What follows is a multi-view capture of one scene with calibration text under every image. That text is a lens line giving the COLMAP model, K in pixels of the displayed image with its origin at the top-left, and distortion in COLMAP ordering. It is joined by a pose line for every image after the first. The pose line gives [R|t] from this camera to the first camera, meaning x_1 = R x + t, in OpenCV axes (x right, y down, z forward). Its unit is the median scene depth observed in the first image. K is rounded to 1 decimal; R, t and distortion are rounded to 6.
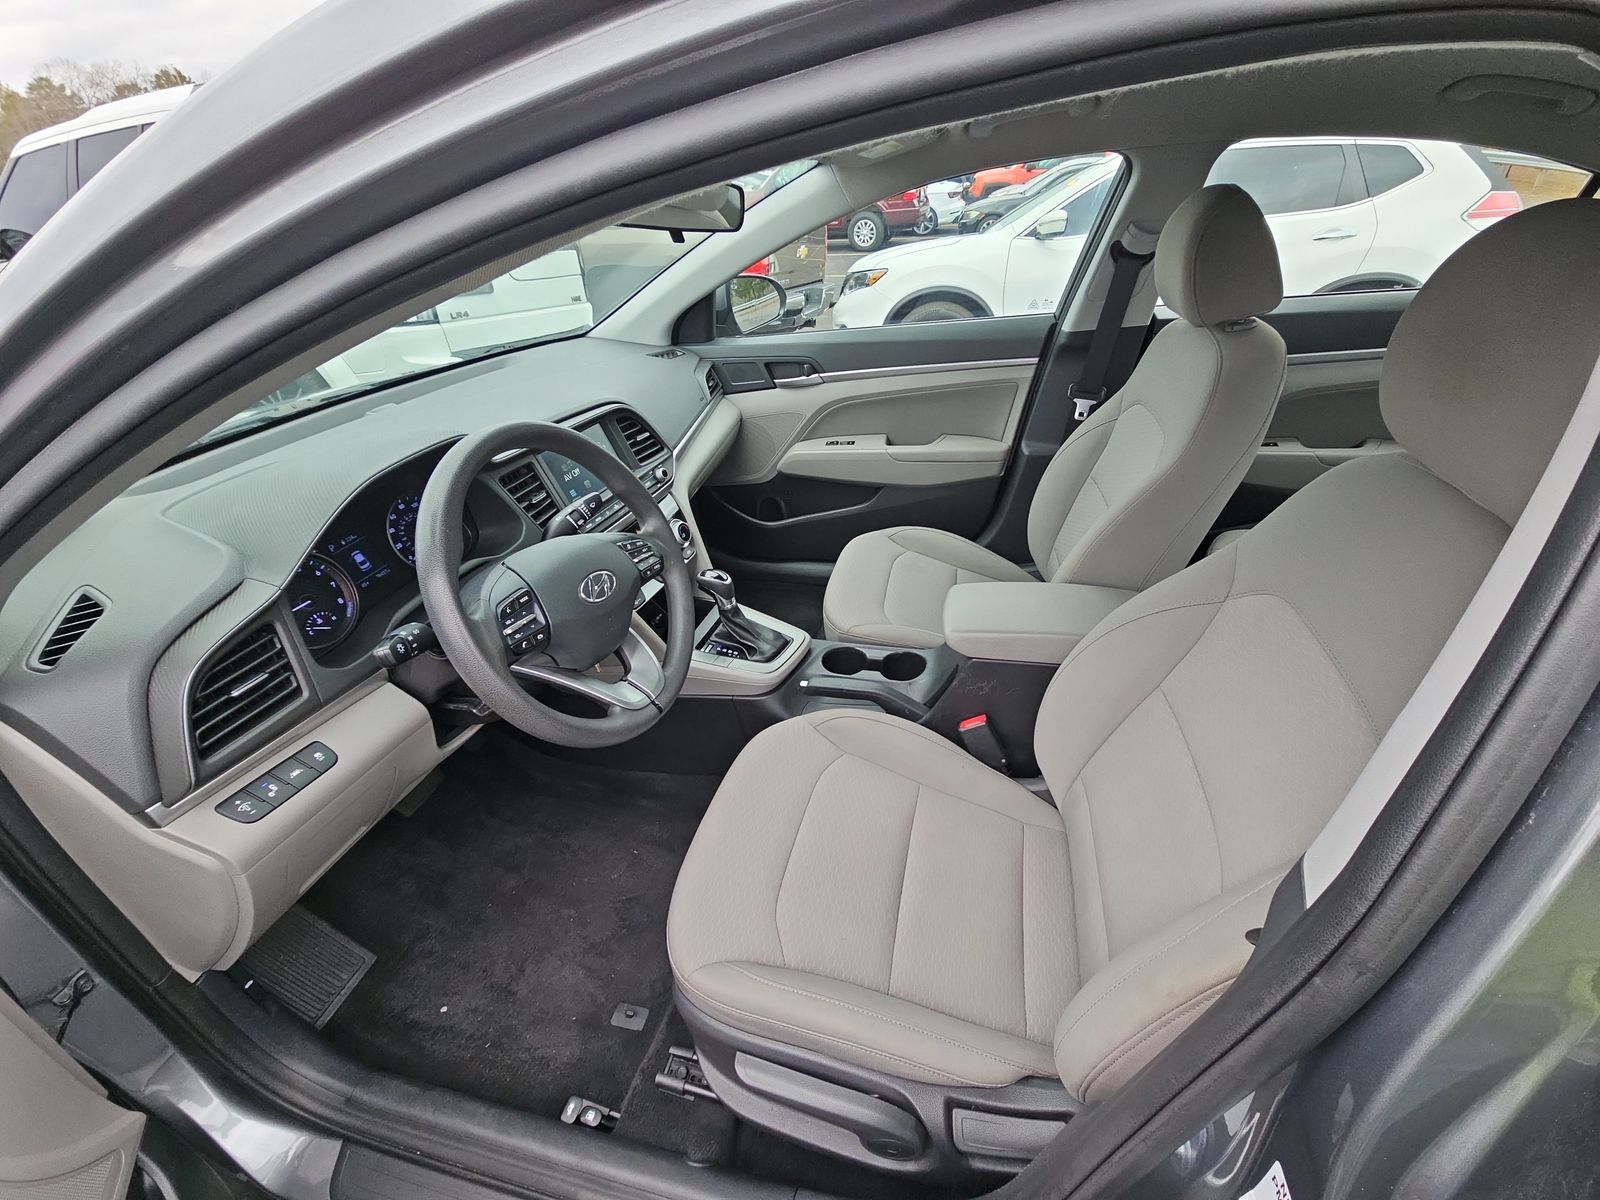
lens RADIAL K [[648.3, 0, 807.6], [0, 648.3, 614.0], [0, 0, 1]] dist [0.017221, -0.011617]
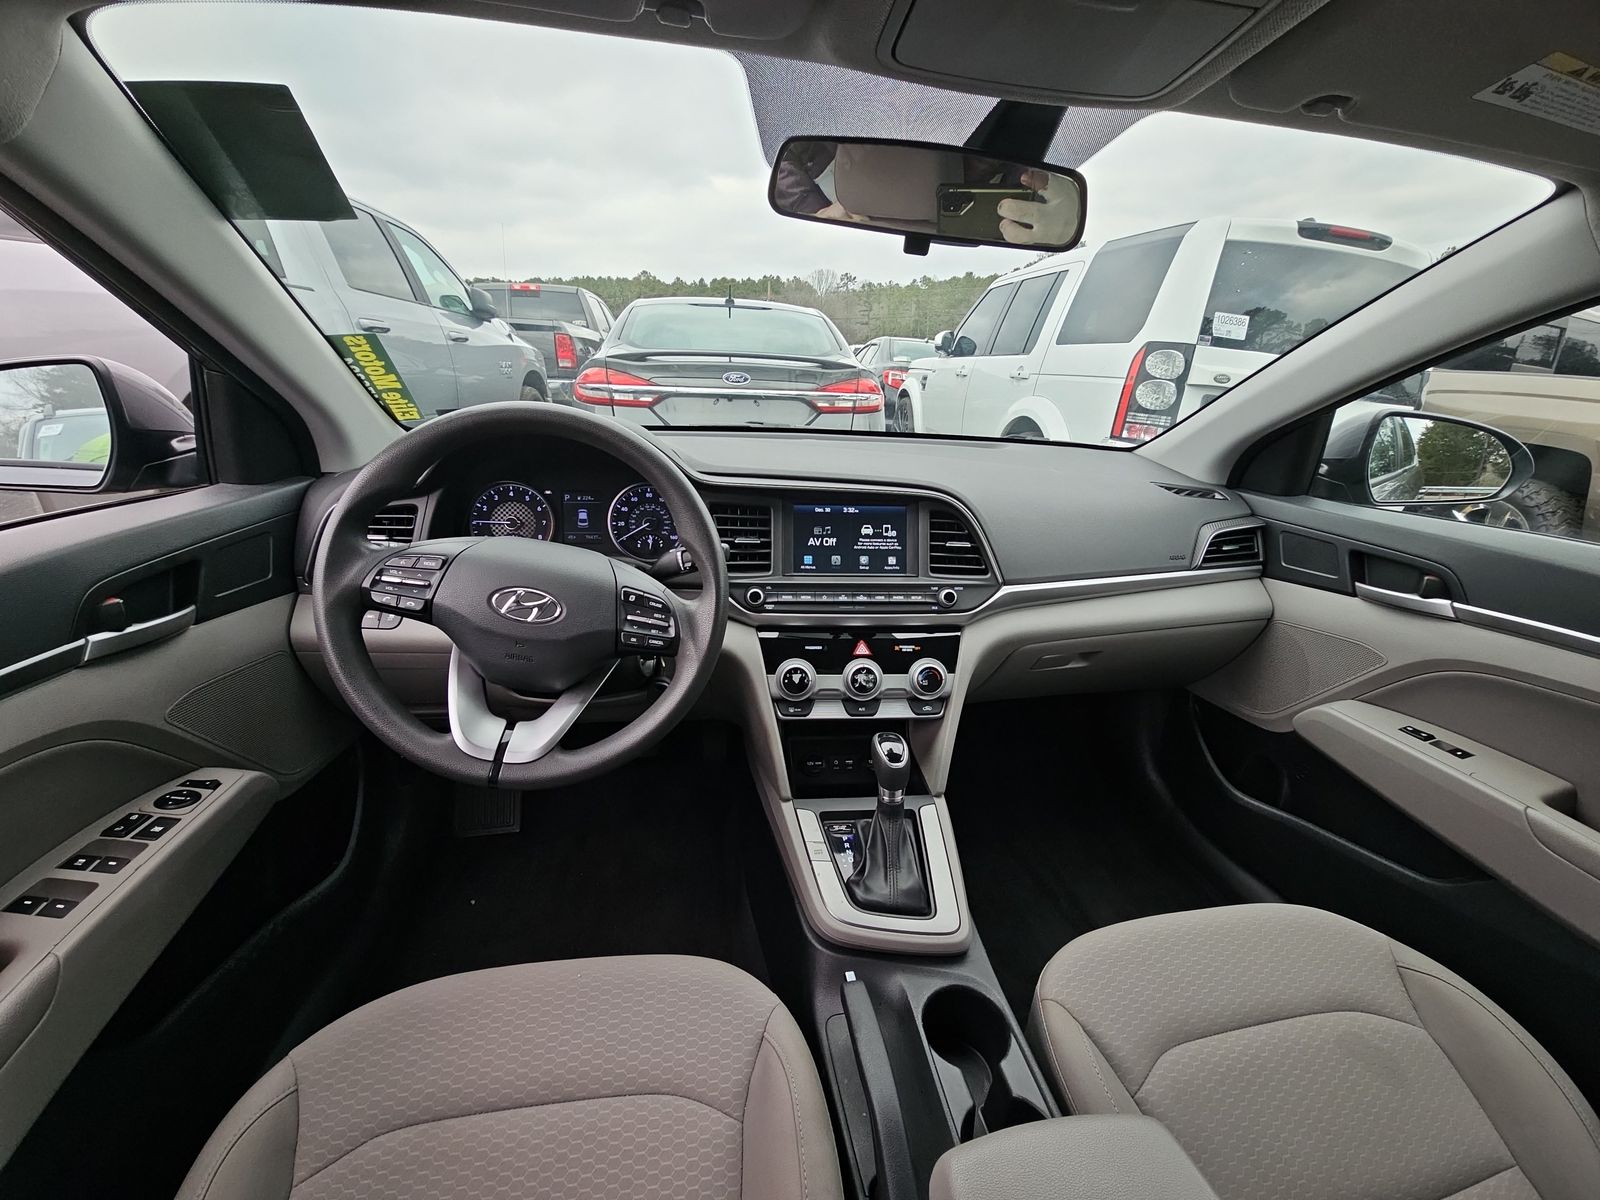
lens RADIAL K [[648.3, 0, 811.2], [0, 648.3, 618.7], [0, 0, 1]] dist [0.017221, -0.011617]
pose [[0.407008, 0.403115, -0.819660, 0.316062], [-0.550943, 0.824083, 0.131716, -0.206917], [0.728564, 0.397977, 0.557502, 0.495107]]
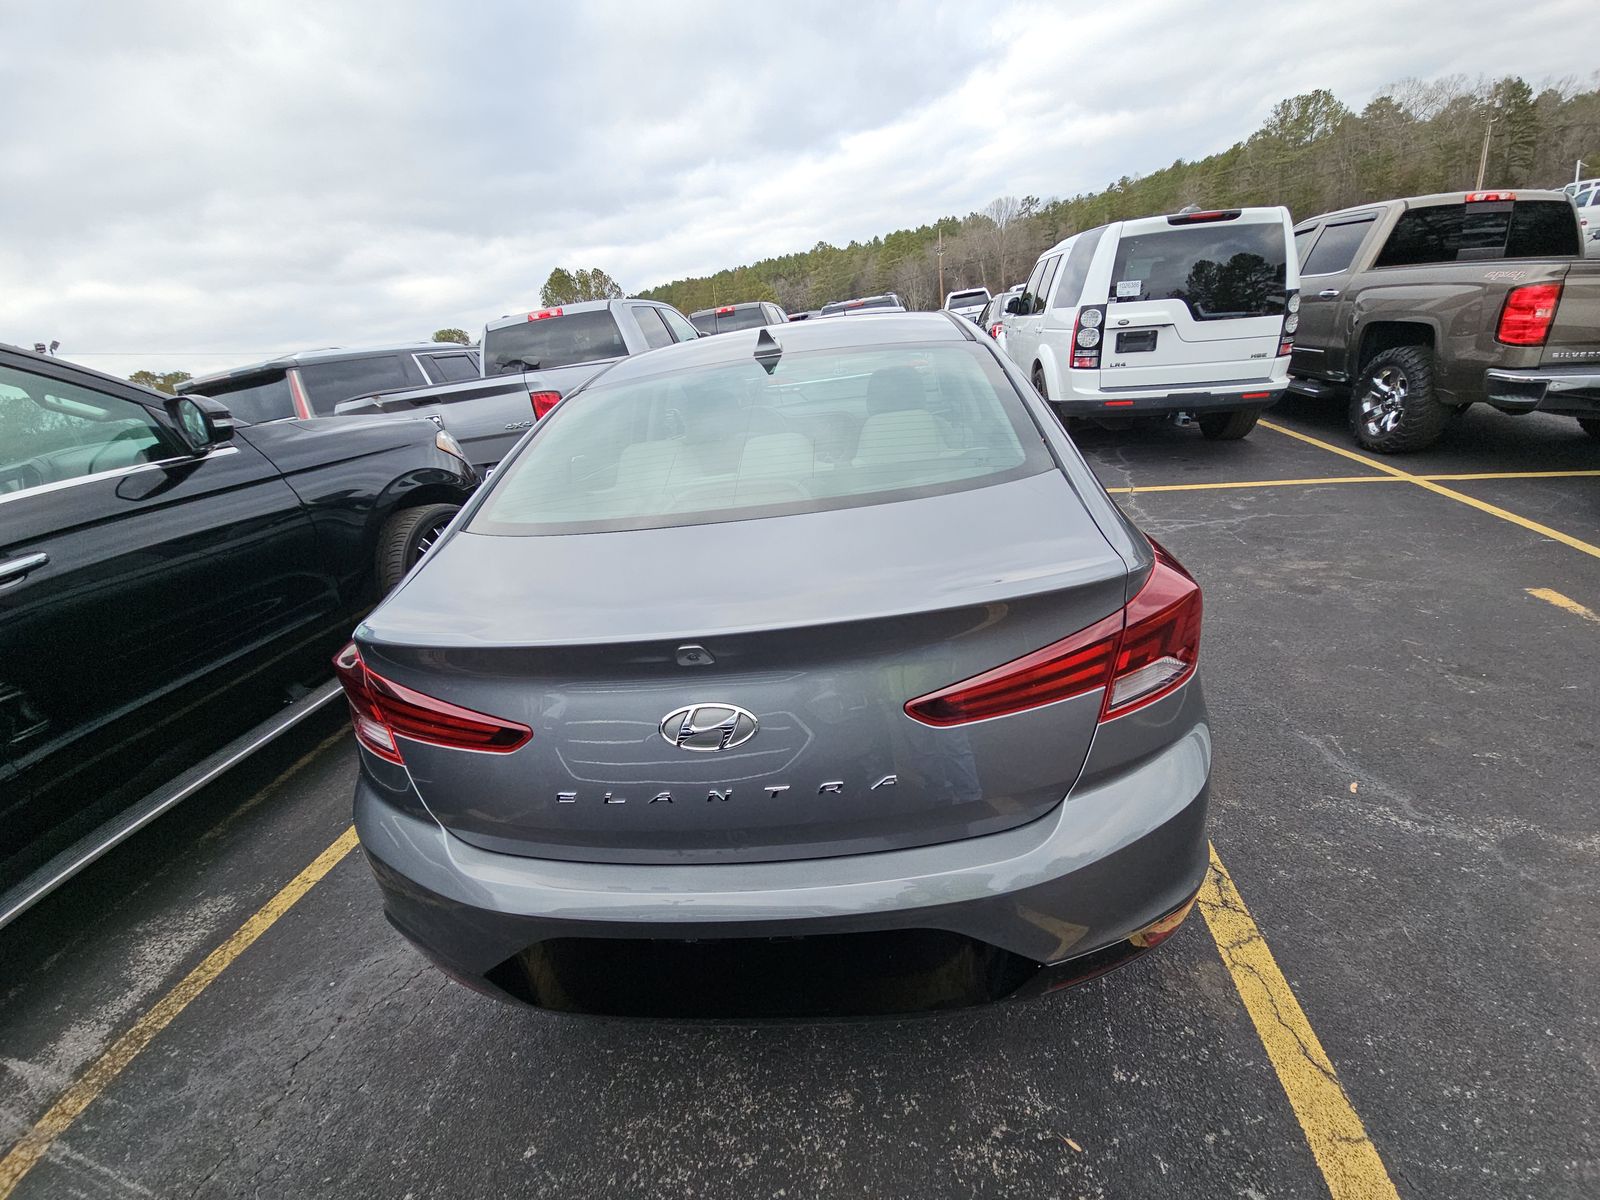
lens RADIAL K [[648.3, 0, 819.6], [0, 648.3, 619.8], [0, 0, 1]] dist [0.017221, -0.011617]
pose [[0.183843, 0.436030, -0.880954, 2.621039], [-0.432329, 0.840757, 0.325913, -0.442974], [0.882776, 0.320945, 0.343076, 0.173745]]
